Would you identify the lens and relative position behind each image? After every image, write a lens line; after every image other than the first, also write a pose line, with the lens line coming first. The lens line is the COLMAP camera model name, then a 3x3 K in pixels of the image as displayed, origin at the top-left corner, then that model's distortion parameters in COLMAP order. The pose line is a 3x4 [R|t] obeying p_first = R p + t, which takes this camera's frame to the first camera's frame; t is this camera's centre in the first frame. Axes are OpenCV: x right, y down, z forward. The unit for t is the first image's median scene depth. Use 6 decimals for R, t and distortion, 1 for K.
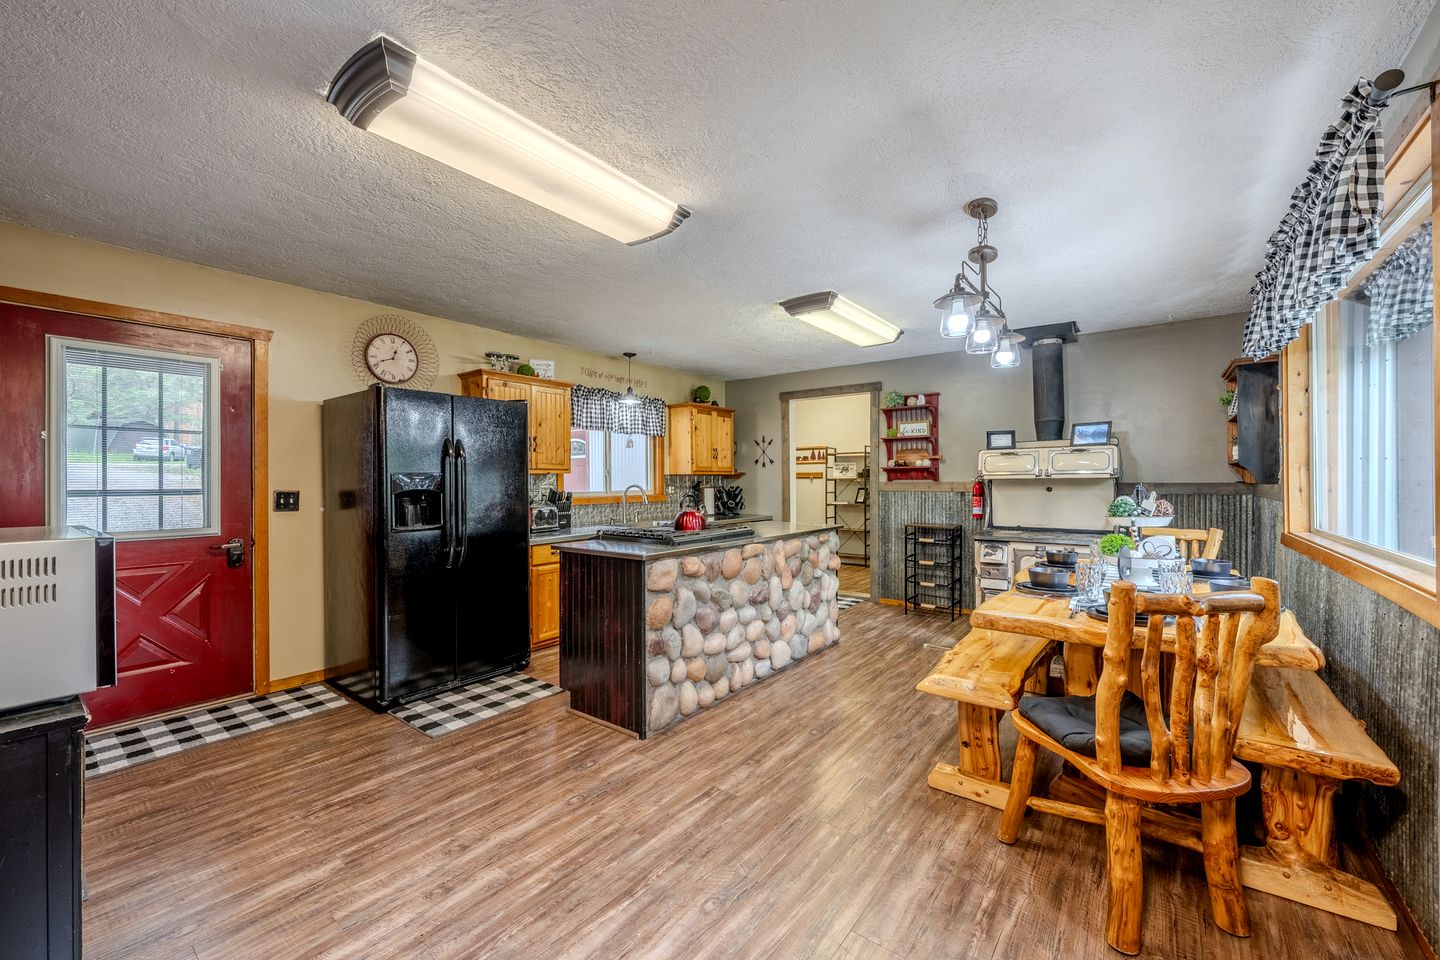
lens RADIAL K [[572.6, 0, 715.2], [0, 572.6, 480.5], [0, 0, 1]] dist [-0.000311, -0.000874]
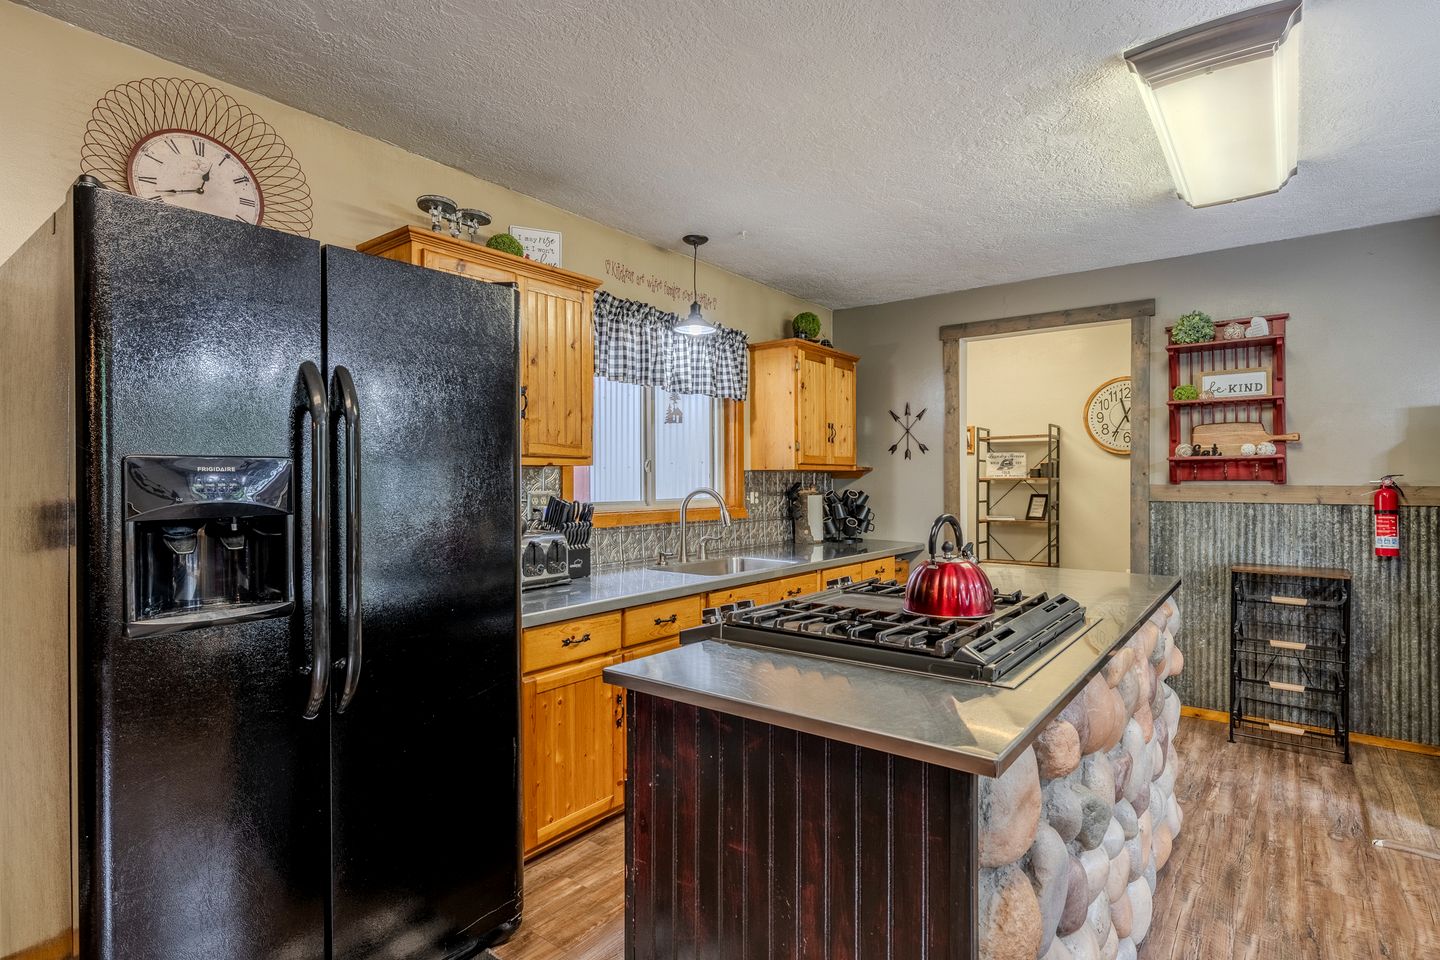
lens RADIAL K [[727.0, 0, 711.6], [0, 727.0, 481.4], [0, 0, 1]] dist [-0.001530, 0.000053]
pose [[0.999979, 0.003400, -0.005537, -0.131255], [-0.003399, 0.999994, 0.000247, 0.000445], [0.005538, -0.000228, 0.999985, 0.338450]]
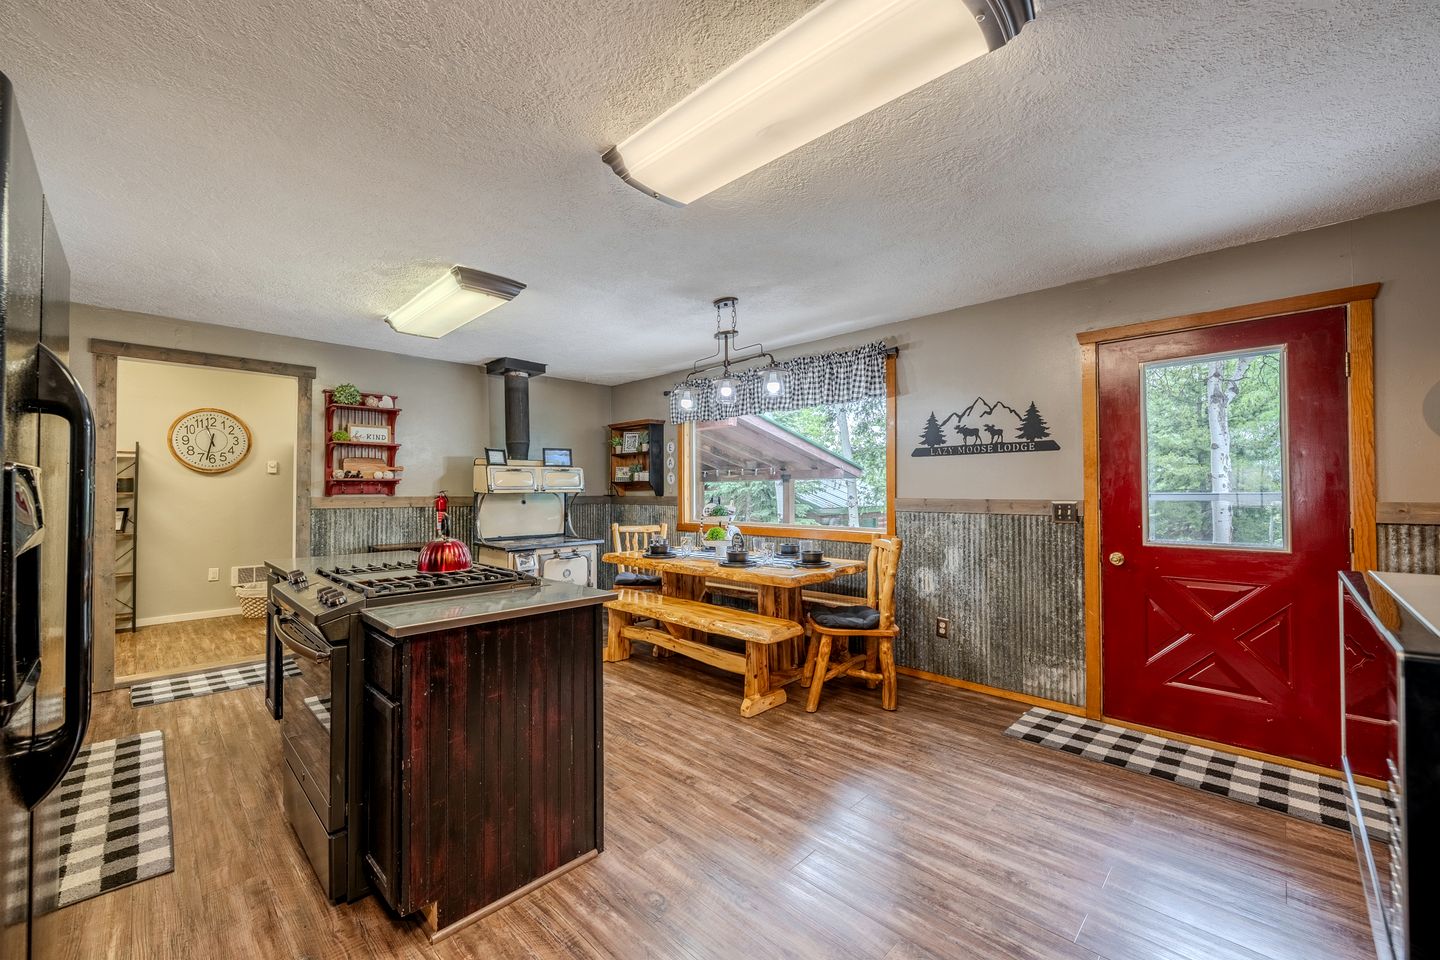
lens RADIAL K [[572.6, 0, 715.2], [0, 572.6, 480.5], [0, 0, 1]] dist [-0.000311, -0.000874]
pose [[0.115337, 0.023007, 0.993060, -0.441628], [0.004506, 0.999709, -0.023685, 0.000605], [-0.993316, 0.007206, 0.115200, 0.405079]]
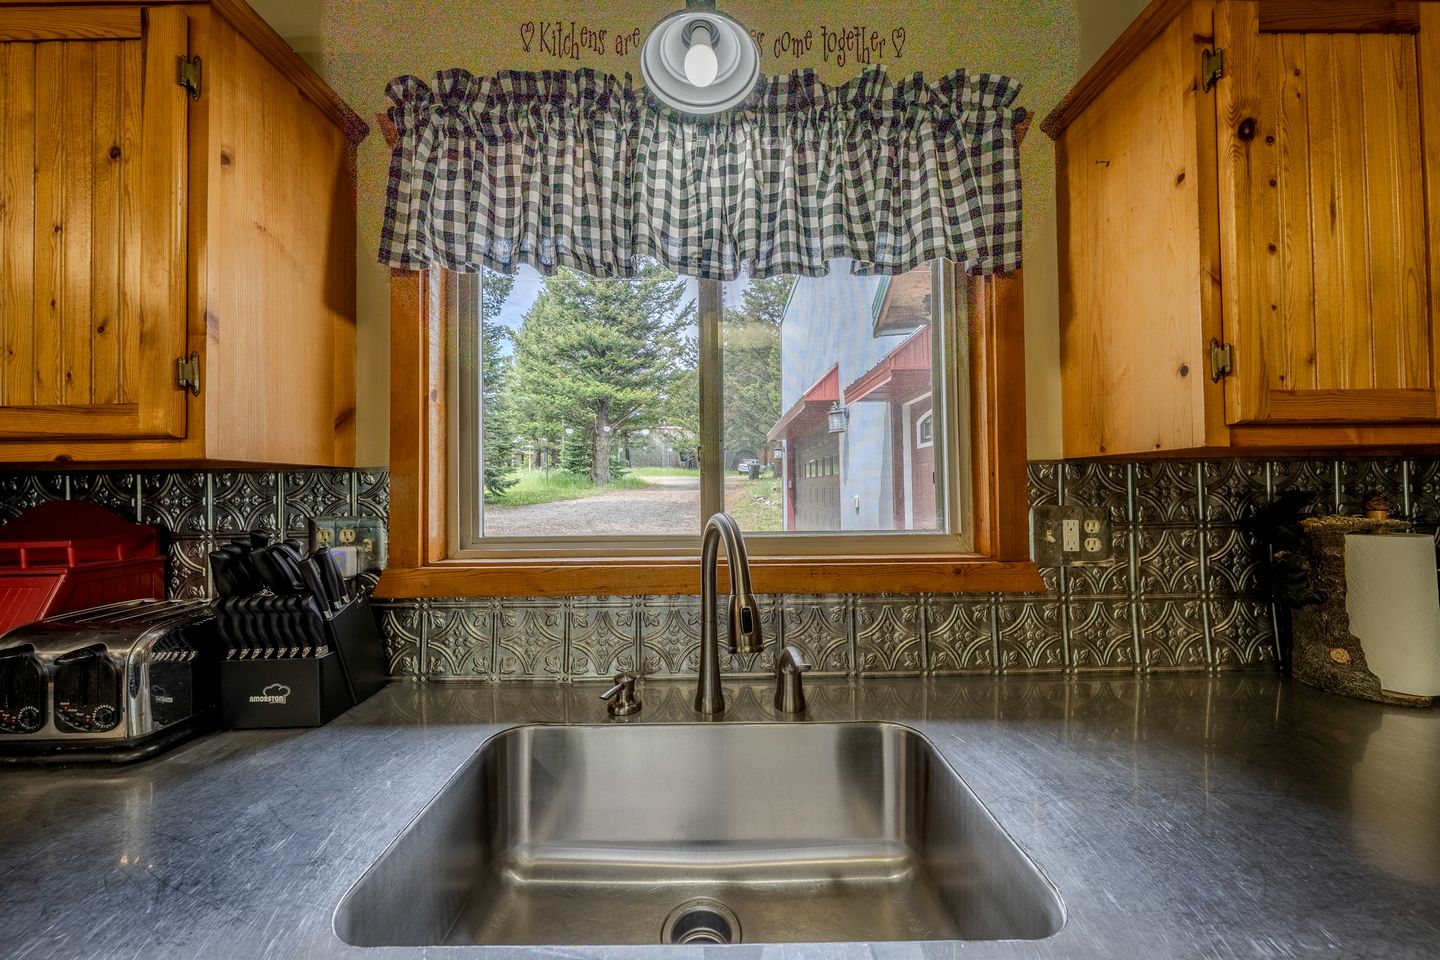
lens RADIAL K [[488.3, 0, 720.0], [0, 488.3, 480.0], [0, 0, 1]] dist [-0.000282, 0.000034]
pose [[0.616703, -0.016445, -0.787024, -0.022715], [0.007707, 0.999860, -0.014853, -0.001730], [0.787158, 0.003094, 0.616743, 0.915063]]
